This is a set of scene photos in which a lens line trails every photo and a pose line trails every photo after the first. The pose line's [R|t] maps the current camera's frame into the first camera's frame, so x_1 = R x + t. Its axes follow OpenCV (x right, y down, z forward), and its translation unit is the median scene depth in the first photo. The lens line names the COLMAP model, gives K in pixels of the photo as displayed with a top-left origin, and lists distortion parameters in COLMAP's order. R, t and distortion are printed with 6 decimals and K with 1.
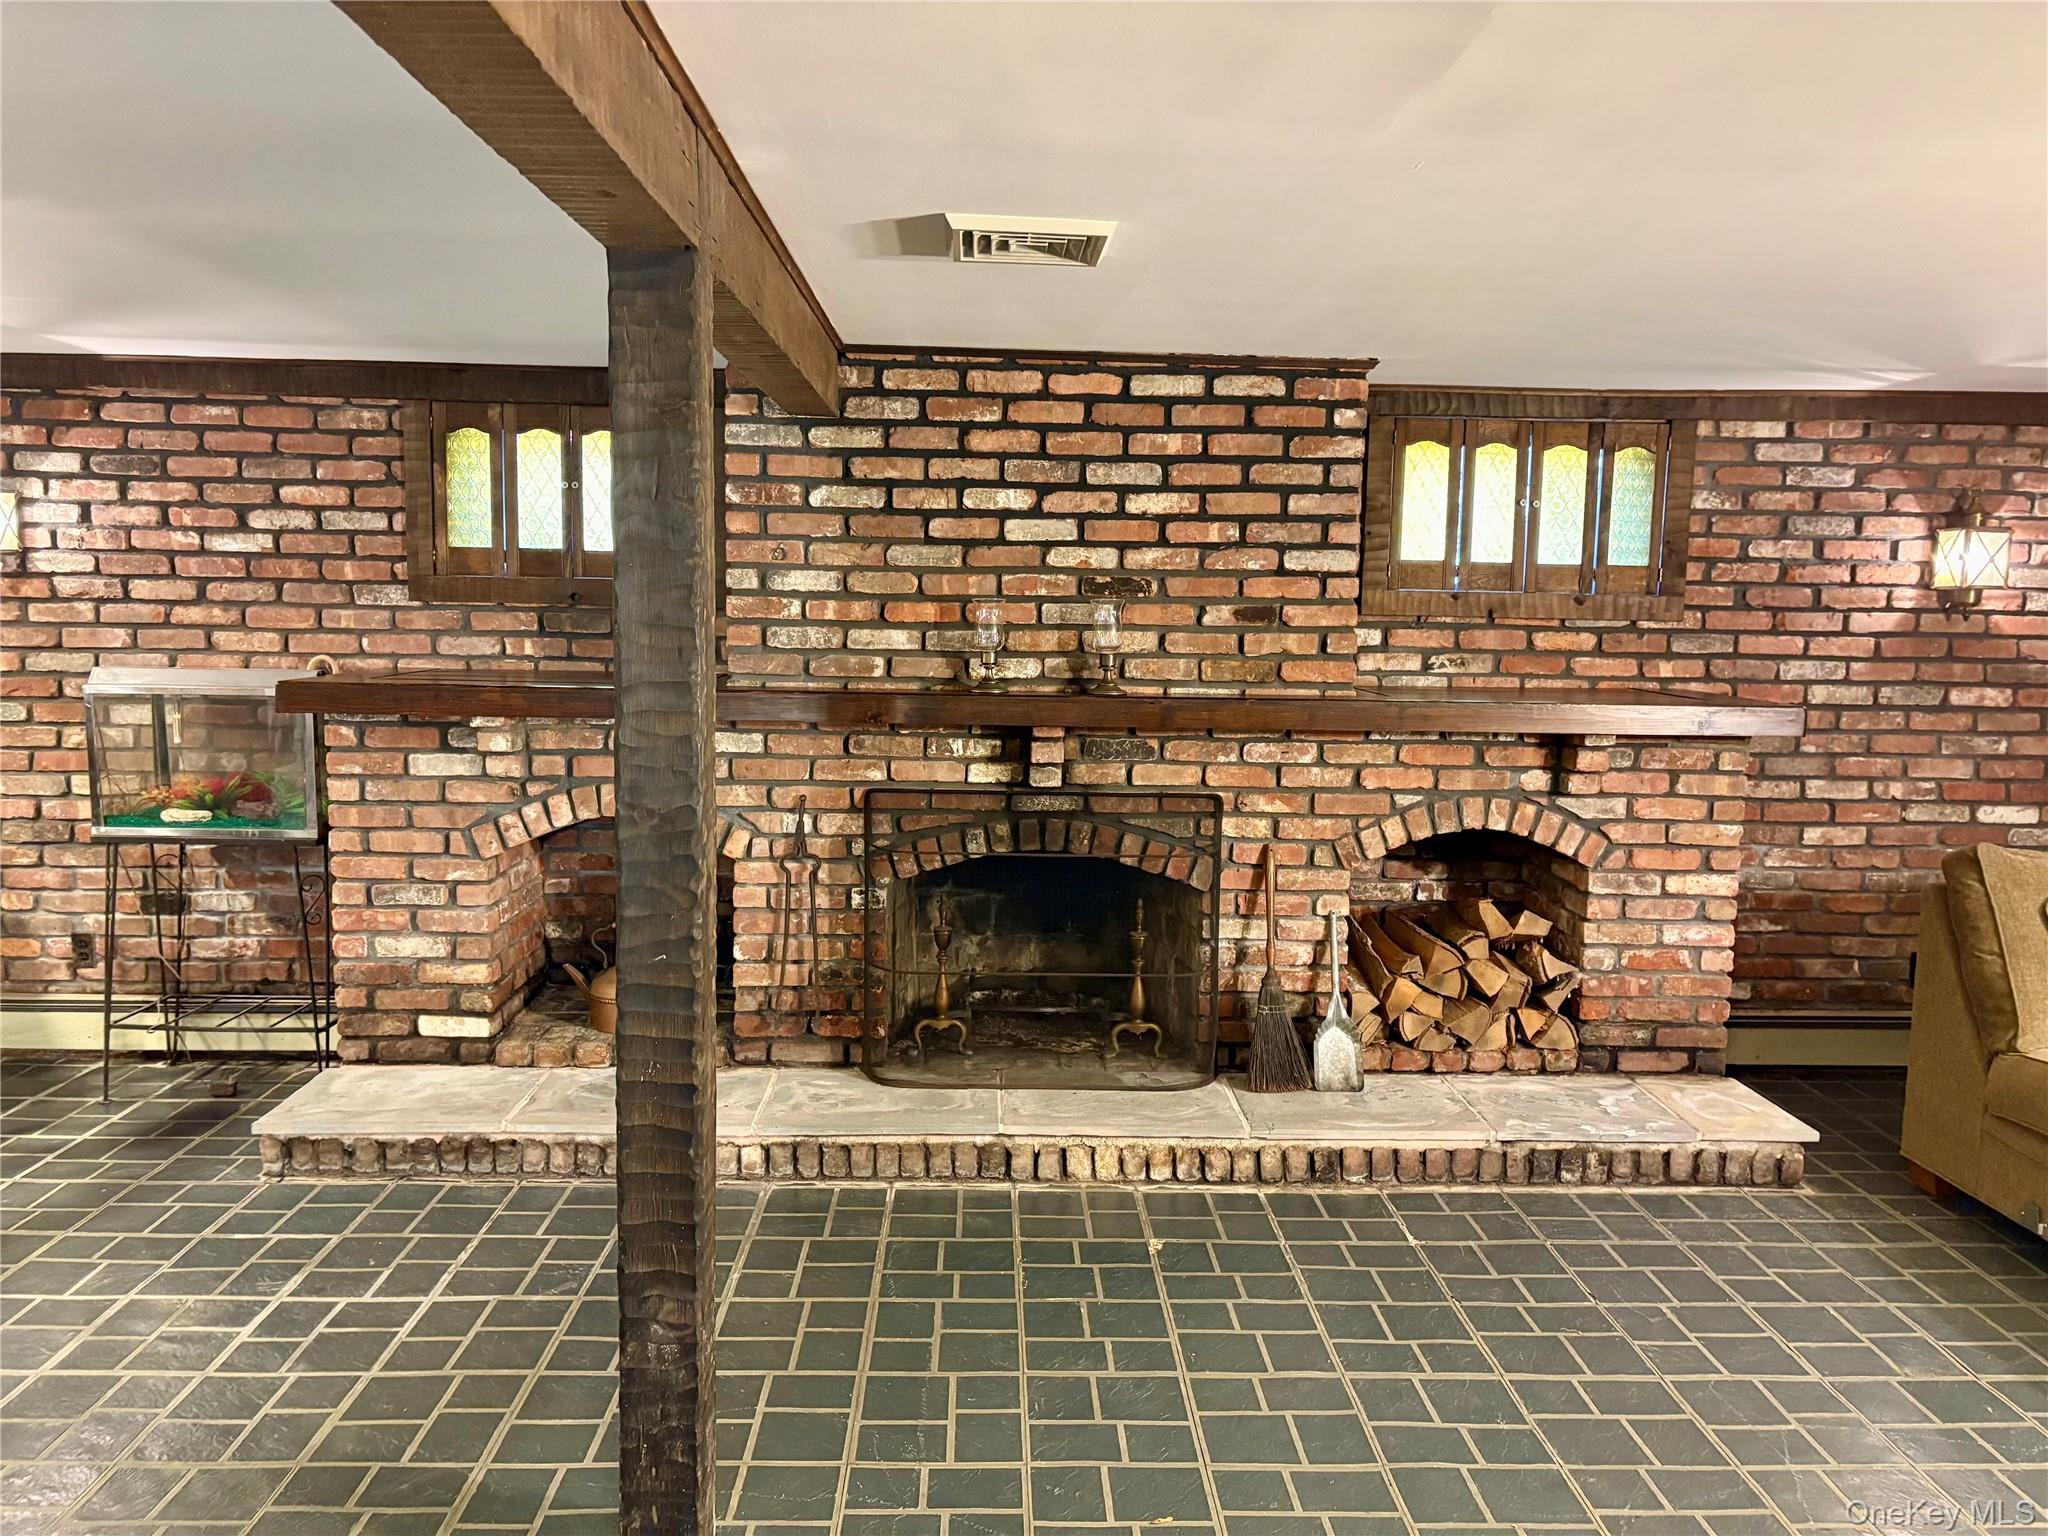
lens RADIAL K [[1548.9, 0, 1030.2], [0, 1548.9, 771.4], [0, 0, 1]] dist [0.063593, -0.073787]
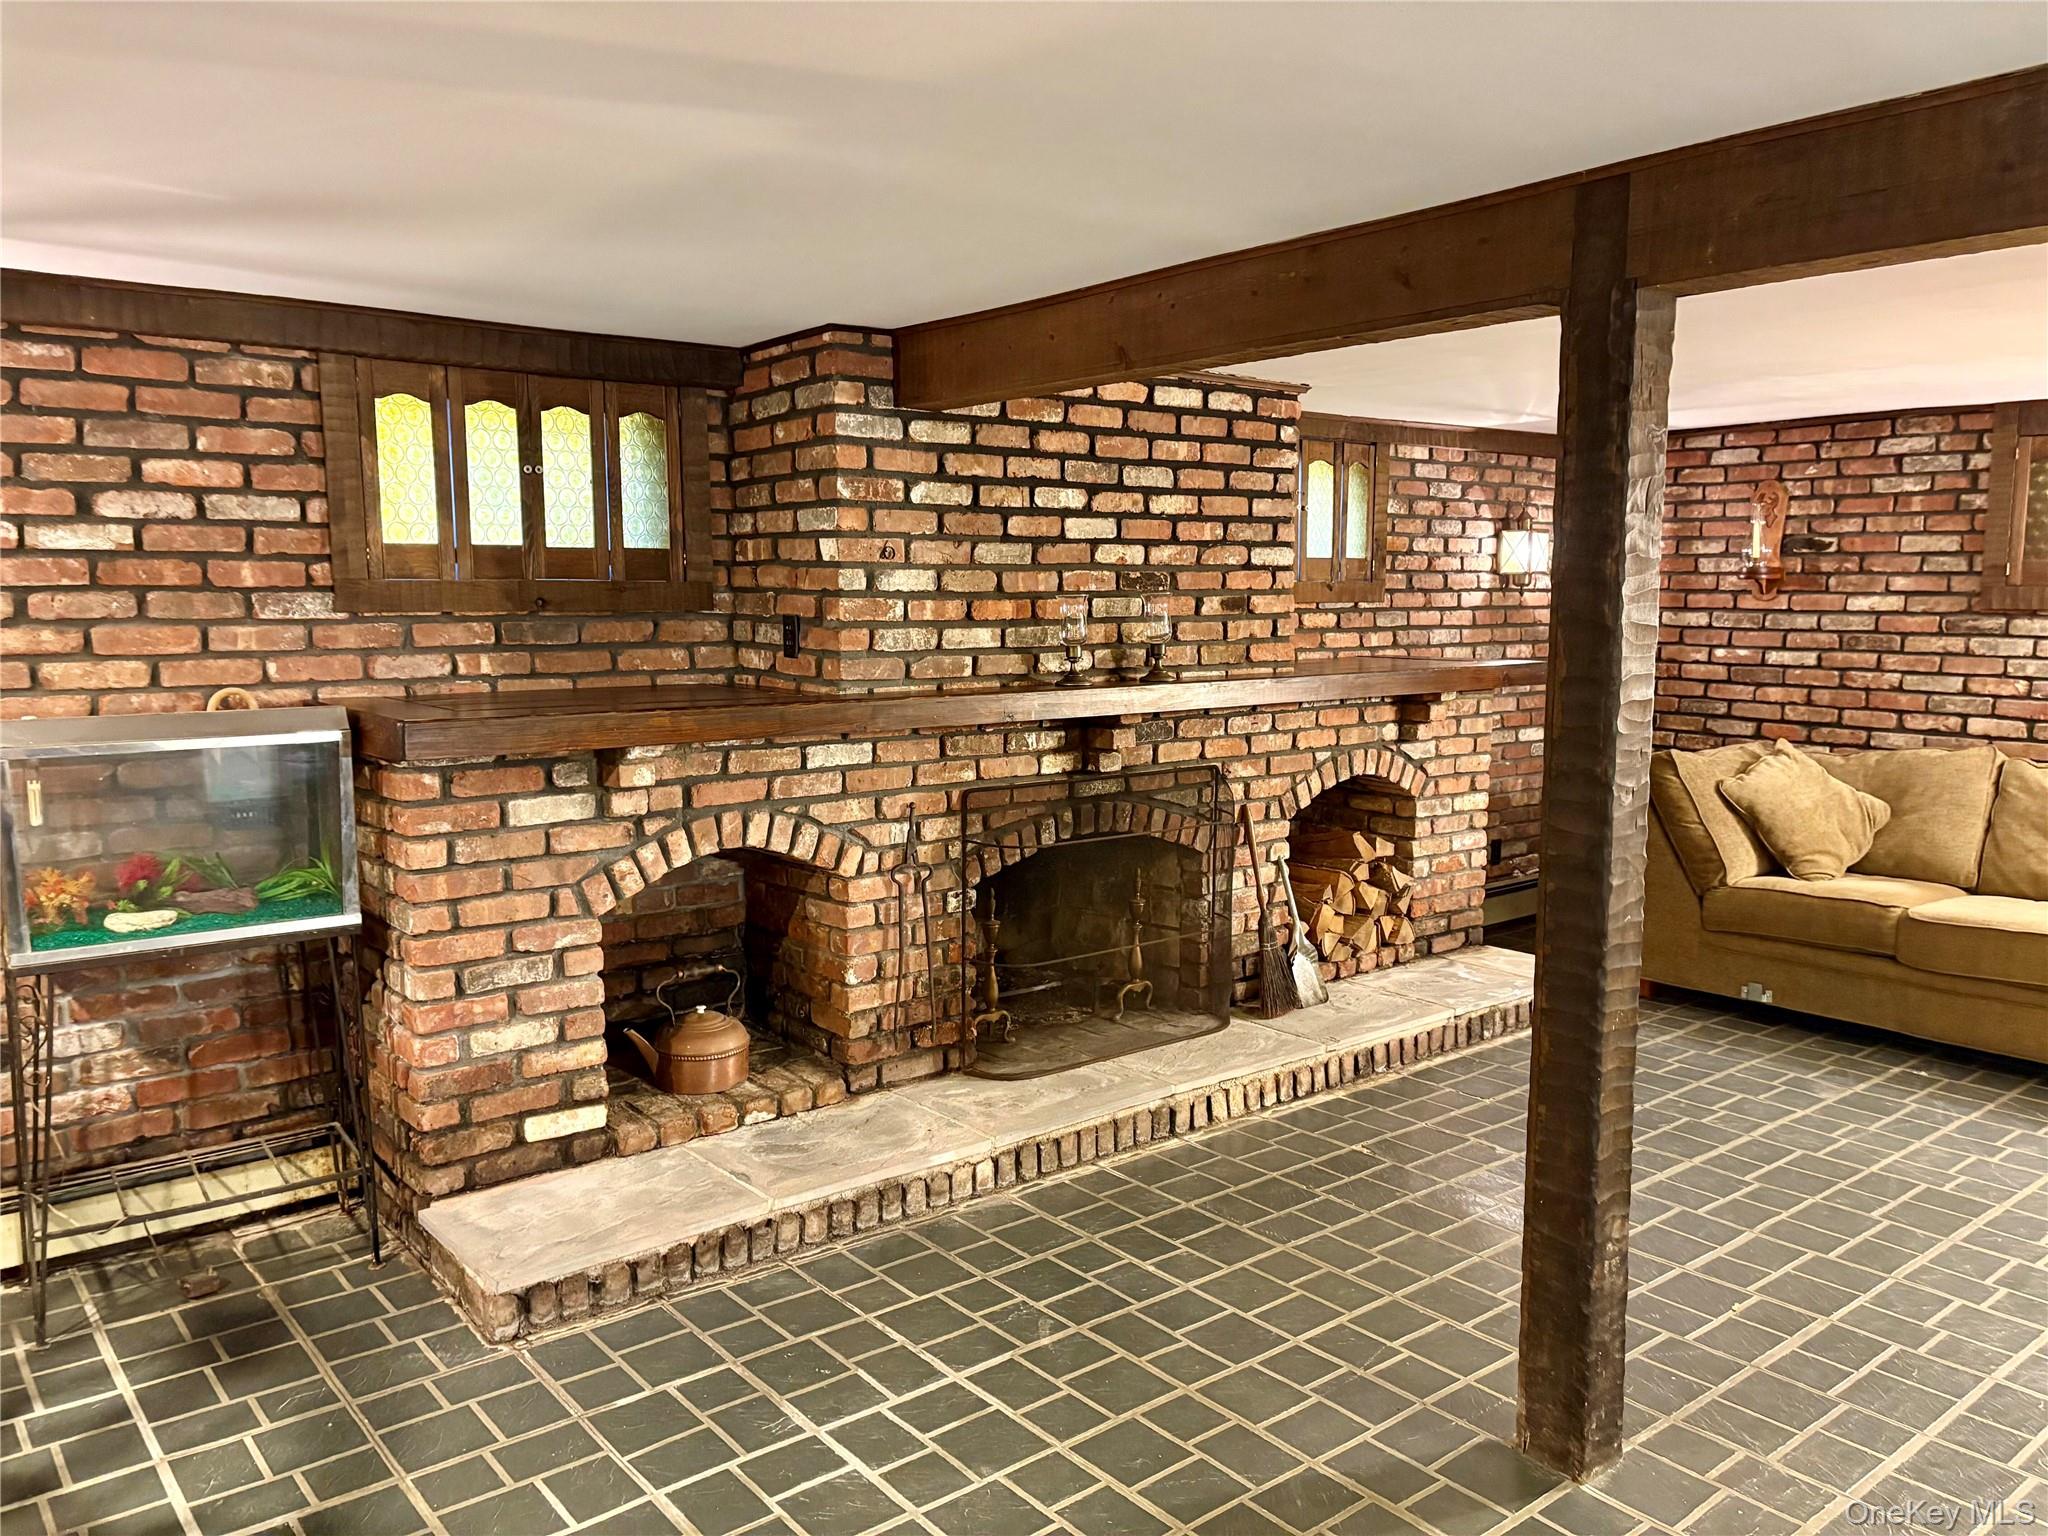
lens RADIAL K [[1548.9, 0, 1037.8], [0, 1548.9, 779.4], [0, 0, 1]] dist [0.063593, -0.073787]
pose [[0.790243, -0.092436, 0.605782, -0.658479], [0.081410, 0.995631, 0.045723, -0.036417], [-0.607362, 0.013184, 0.794316, 0.184688]]
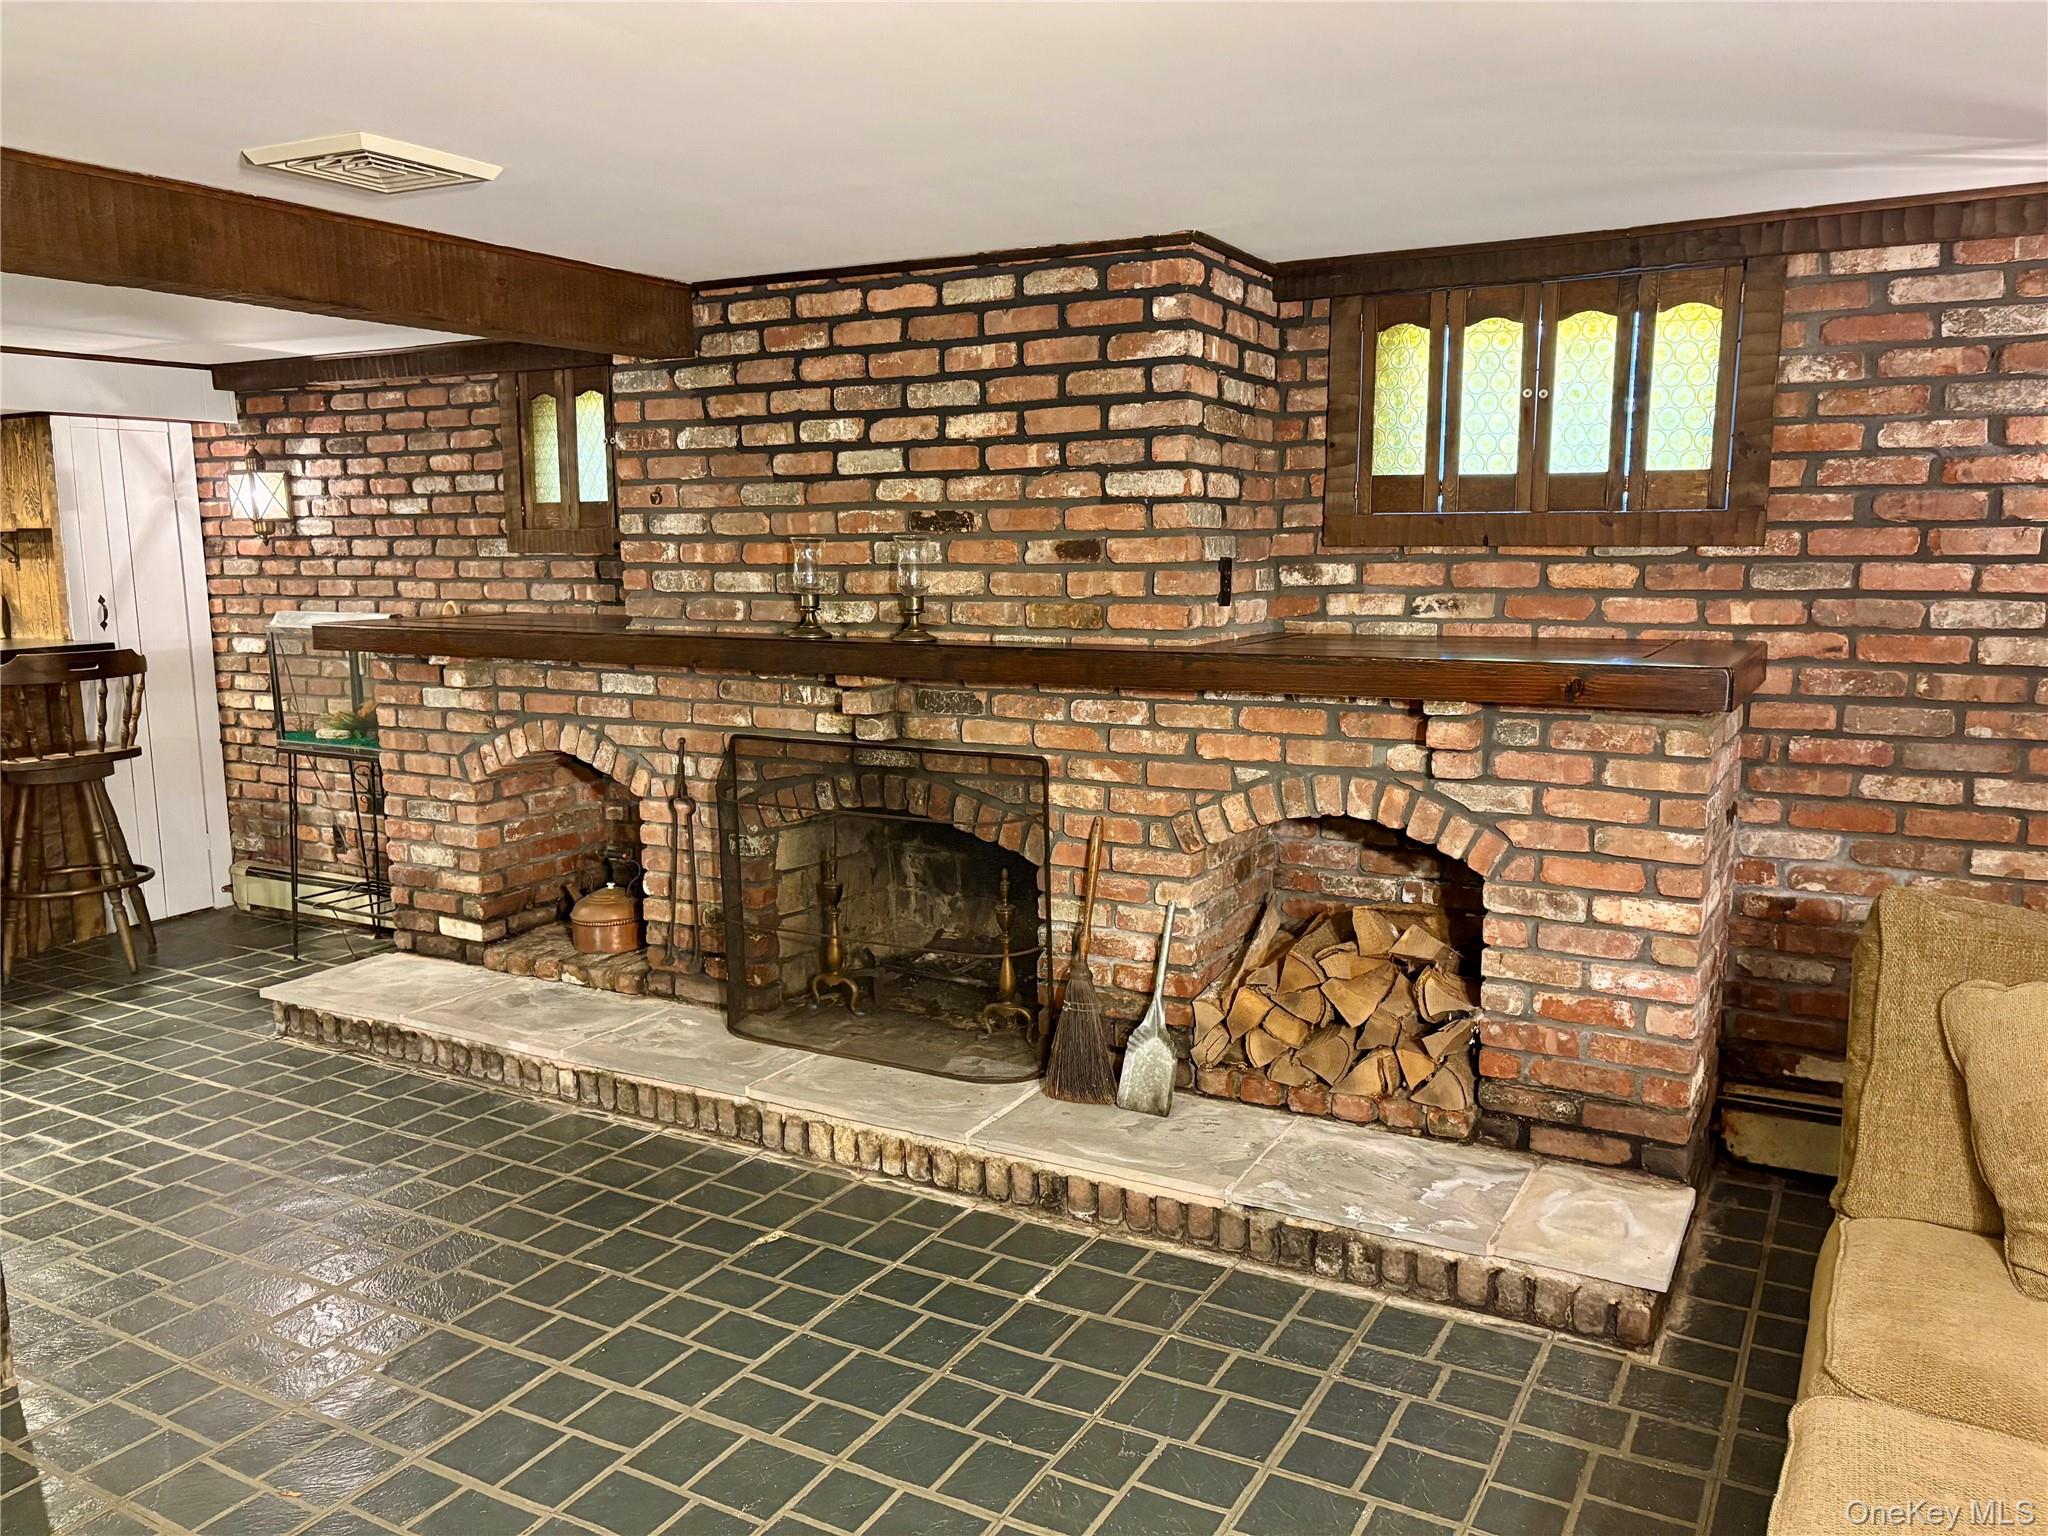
lens RADIAL K [[1548.9, 0, 1027.3], [0, 1548.9, 776.5], [0, 0, 1]] dist [0.063593, -0.073787]
pose [[0.856581, 0.053754, -0.513205, 0.560568], [-0.034304, 0.998291, 0.047307, -0.015073], [0.514871, -0.022917, 0.856961, 0.243401]]
